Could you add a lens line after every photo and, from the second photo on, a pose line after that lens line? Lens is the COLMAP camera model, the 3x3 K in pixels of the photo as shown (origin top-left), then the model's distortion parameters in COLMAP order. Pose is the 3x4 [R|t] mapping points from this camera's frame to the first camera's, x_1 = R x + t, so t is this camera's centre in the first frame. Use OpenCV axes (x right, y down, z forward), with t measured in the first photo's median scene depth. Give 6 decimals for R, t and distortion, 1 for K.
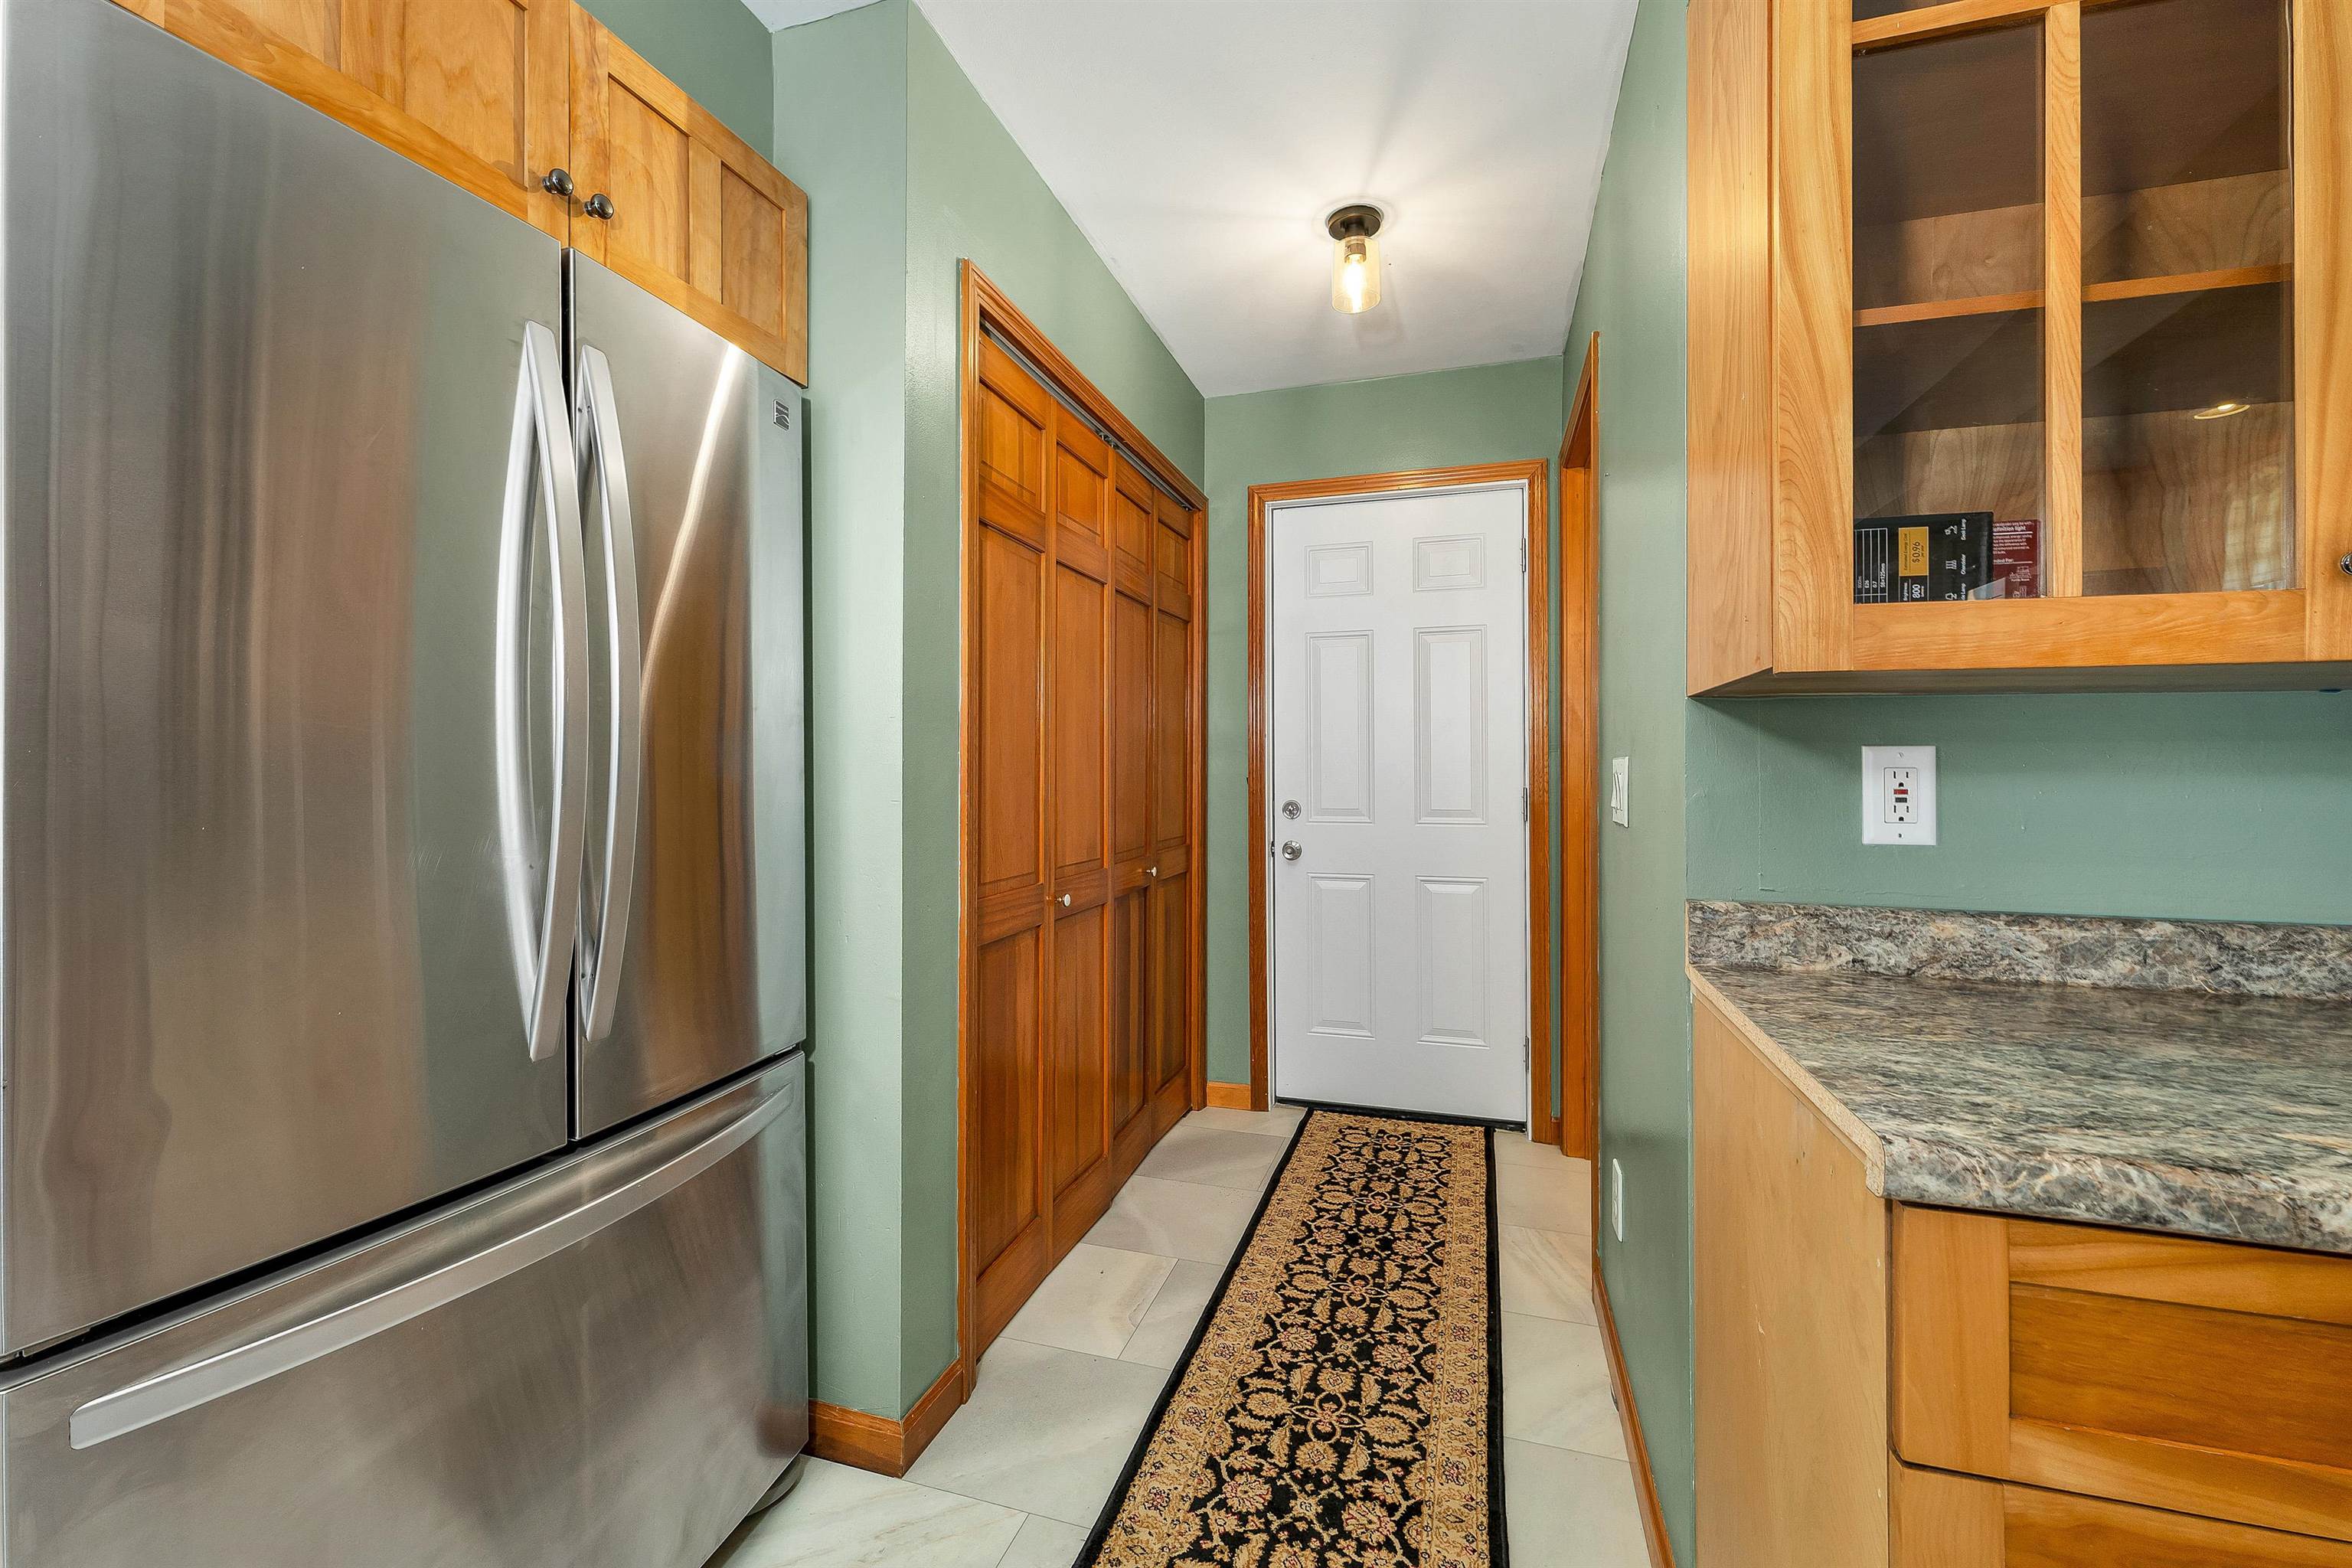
lens RADIAL K [[1002.0, 0, 1170.3], [0, 1002.0, 764.0], [0, 0, 1]] dist [0.000194, 0.001227]
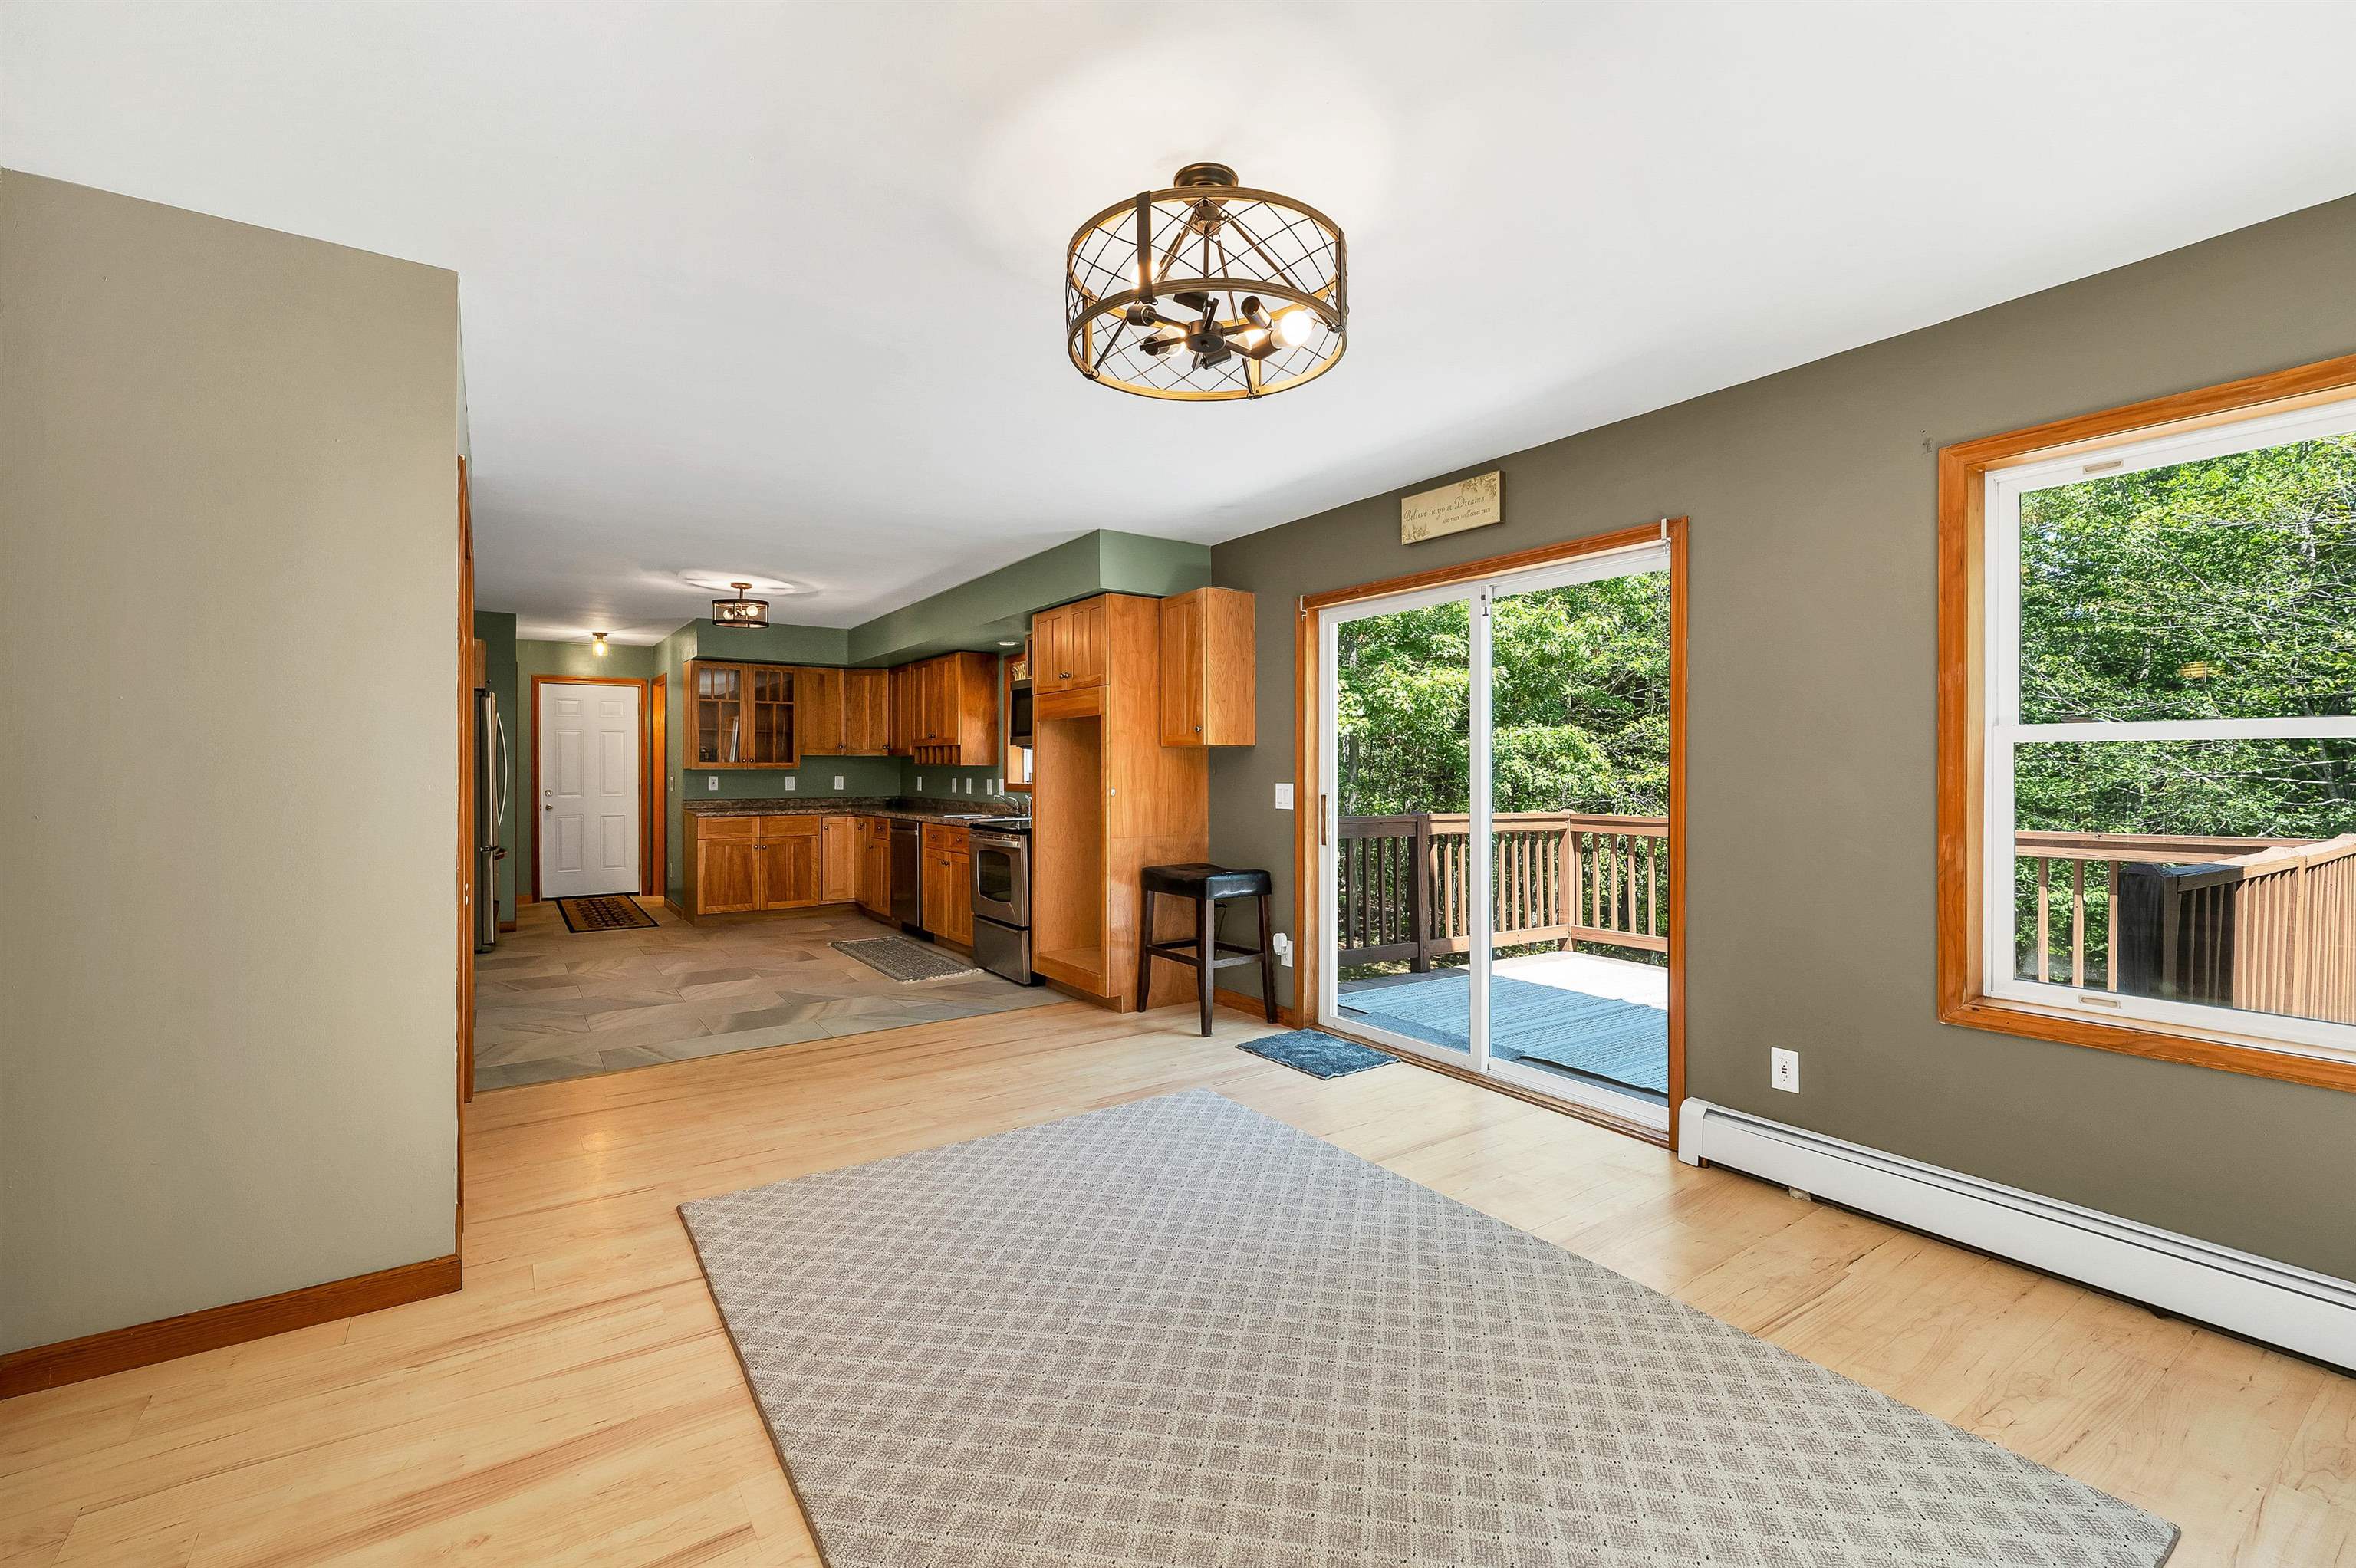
lens RADIAL K [[1003.6, 0, 1179.2], [0, 1003.6, 769.8], [0, 0, 1]] dist [0.000194, 0.001227]
pose [[0.619745, 0.000192, 0.784803, -1.470736], [-0.002429, 0.999996, 0.001674, -0.044333], [-0.784800, -0.002944, 0.619742, -3.143306]]
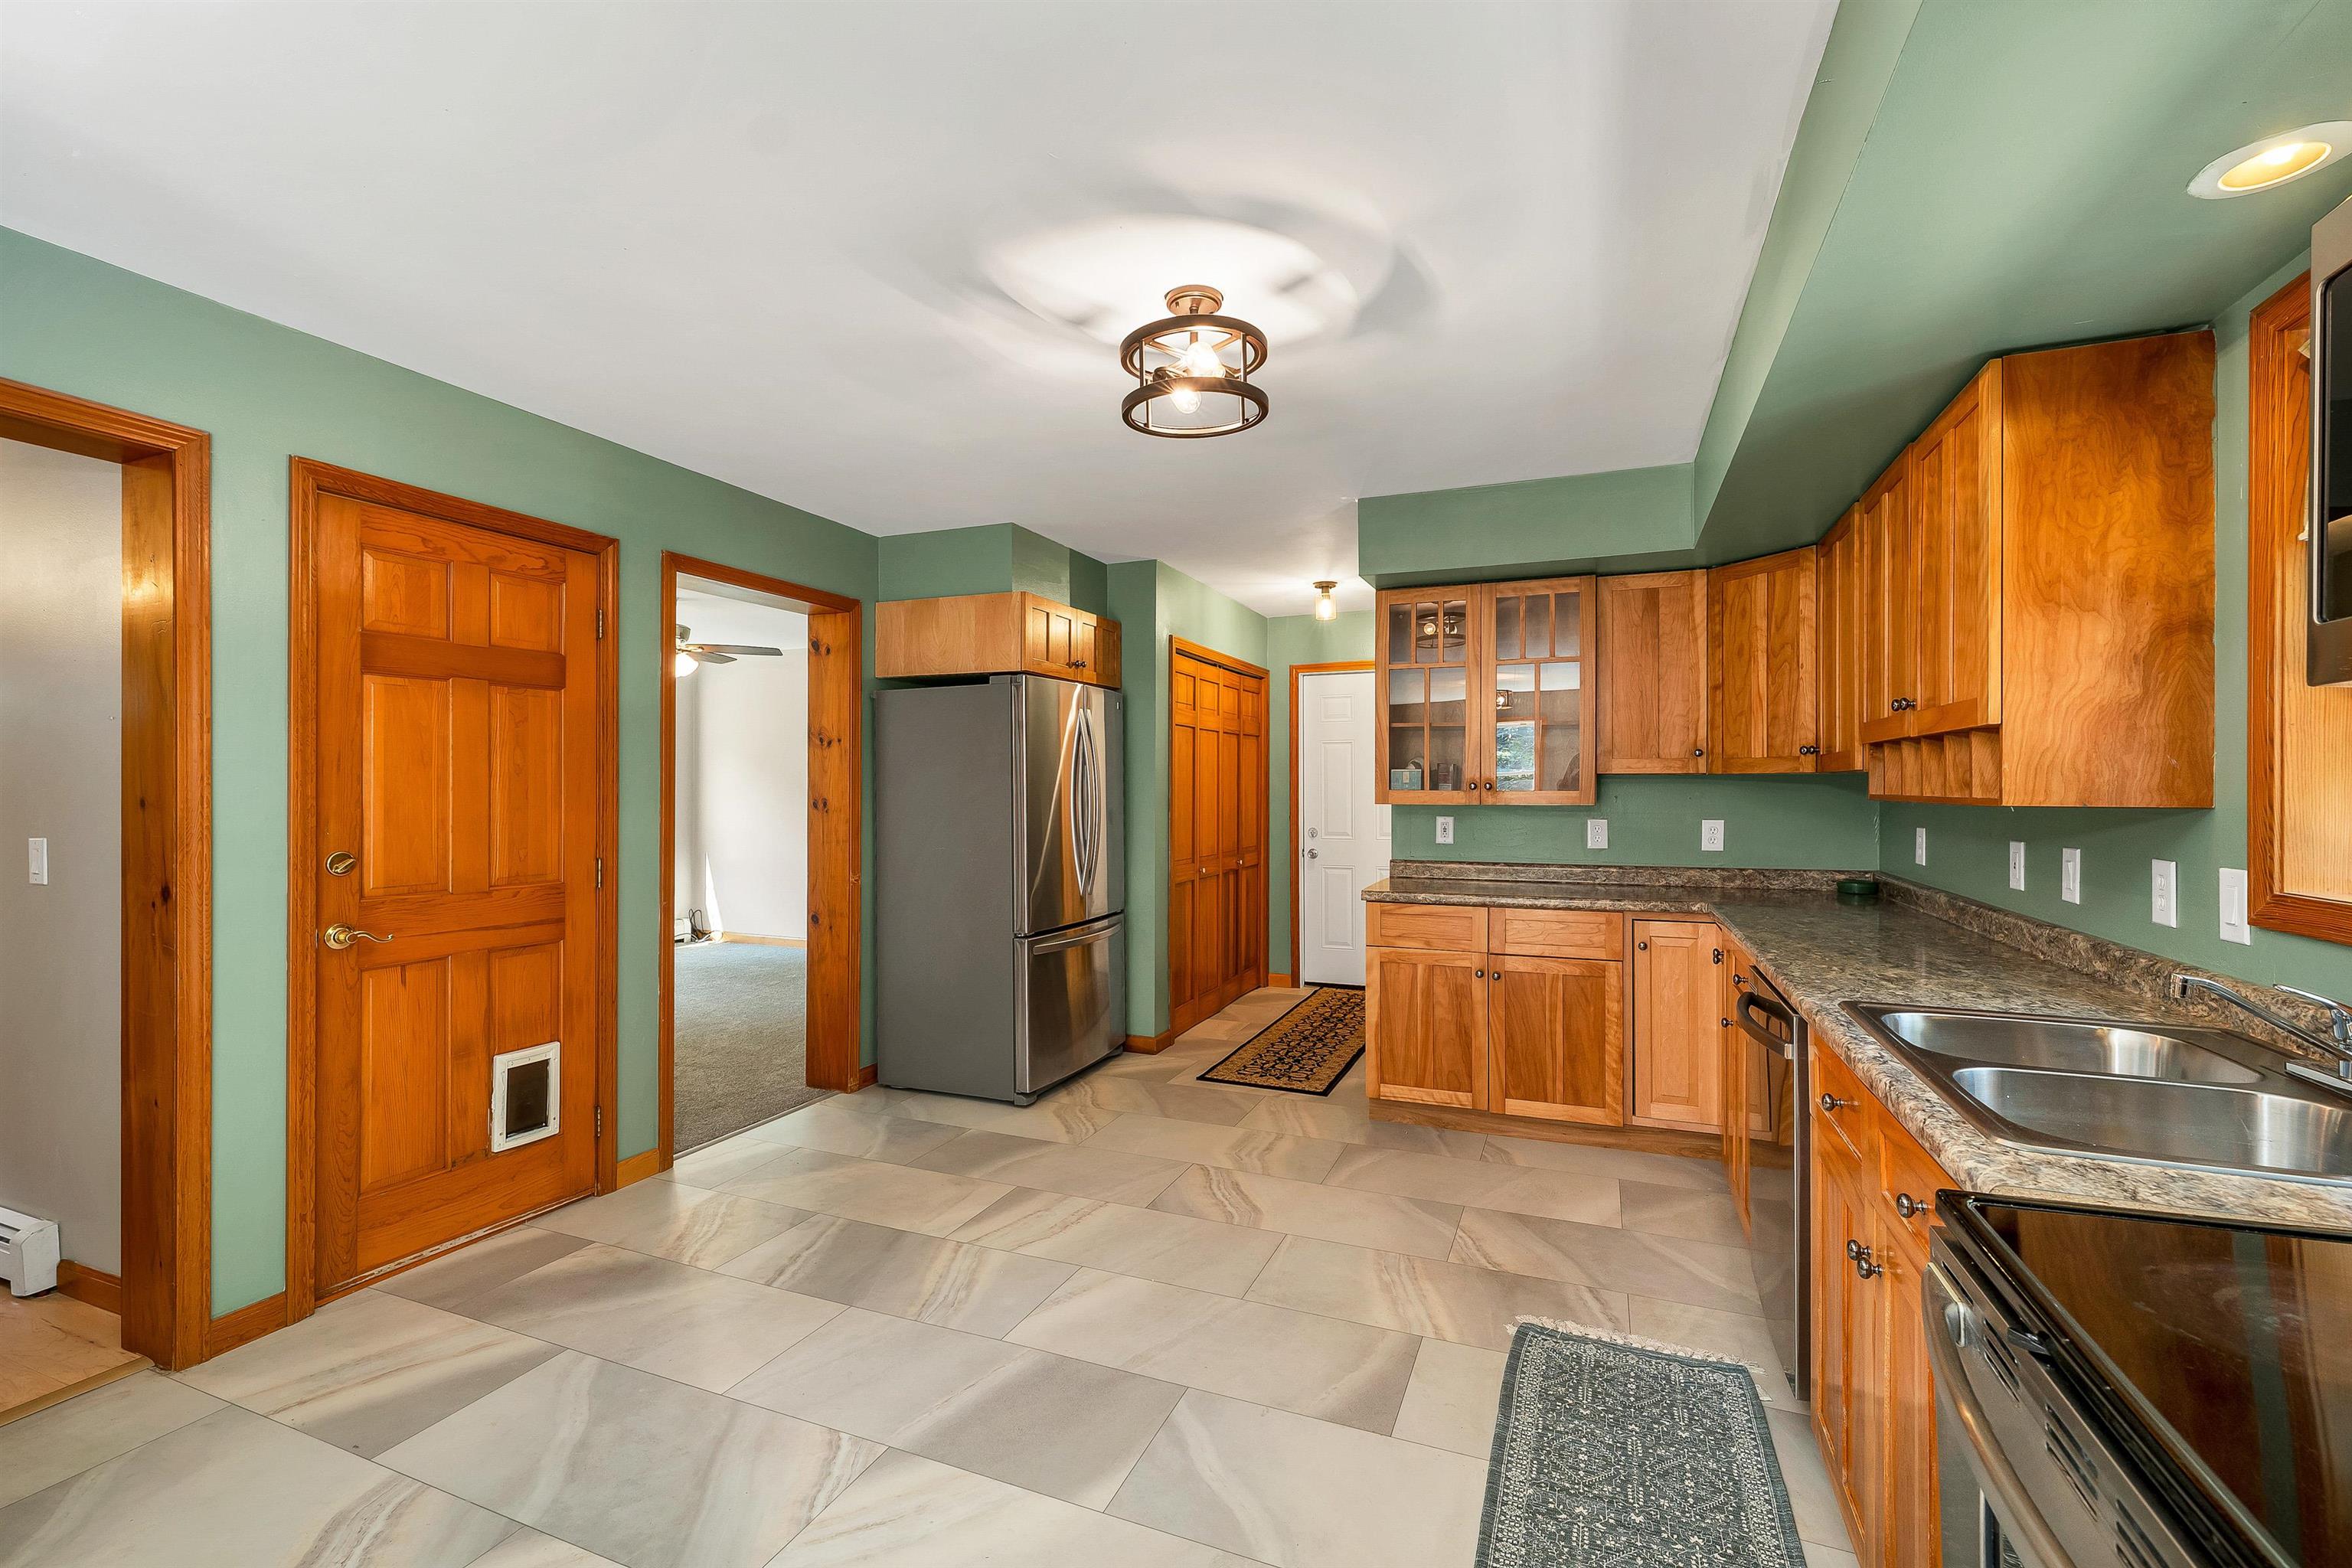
lens RADIAL K [[1002.0, 0, 1190.3], [0, 1002.0, 788.1], [0, 0, 1]] dist [0.000194, 0.001227]
pose [[0.997279, 0.001447, -0.073703, 0.041458], [-0.001317, 0.999997, 0.001818, -0.067226], [0.073705, -0.001716, 0.997279, -1.434896]]
